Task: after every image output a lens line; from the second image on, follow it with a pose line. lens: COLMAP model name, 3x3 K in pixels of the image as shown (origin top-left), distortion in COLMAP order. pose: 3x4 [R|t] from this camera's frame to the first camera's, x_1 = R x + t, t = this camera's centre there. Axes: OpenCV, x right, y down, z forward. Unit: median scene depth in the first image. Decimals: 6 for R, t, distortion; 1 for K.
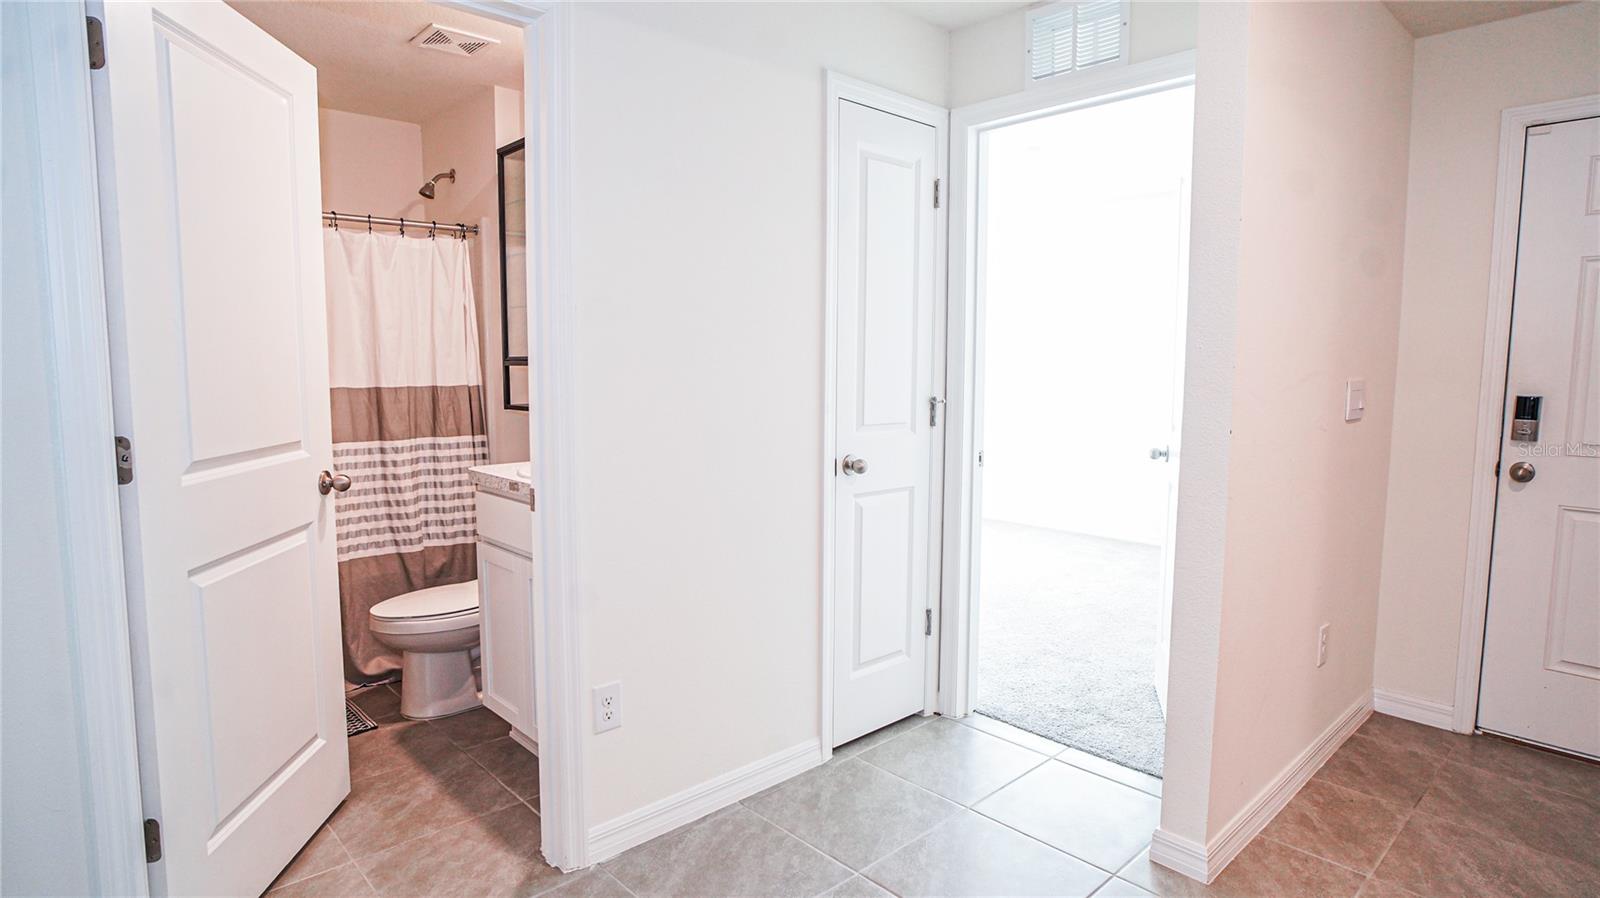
lens RADIAL K [[830.3, 0, 800.6], [0, 830.3, 440.4], [0, 0, 1]] dist [-0.046913, 0.026860]
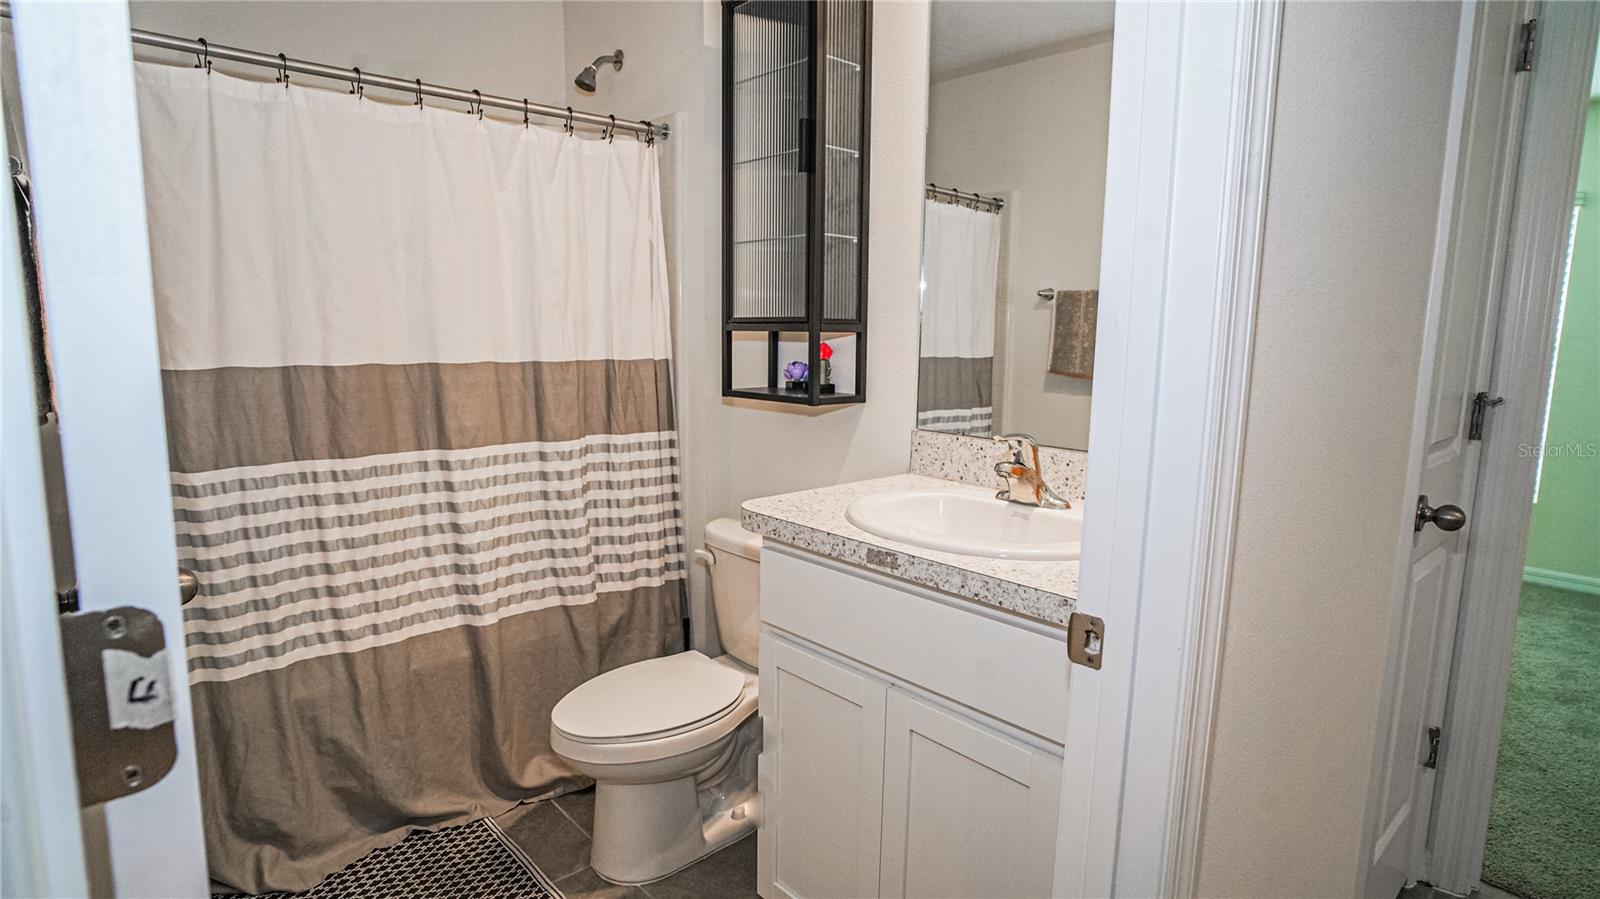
lens RADIAL K [[830.3, 0, 800.6], [0, 830.3, 440.9], [0, 0, 1]] dist [-0.046913, 0.026860]
pose [[0.999160, 0.011092, -0.039458, -0.267586], [-0.009601, 0.999240, 0.037781, -0.027328], [0.039847, -0.037370, 0.998507, 0.329362]]
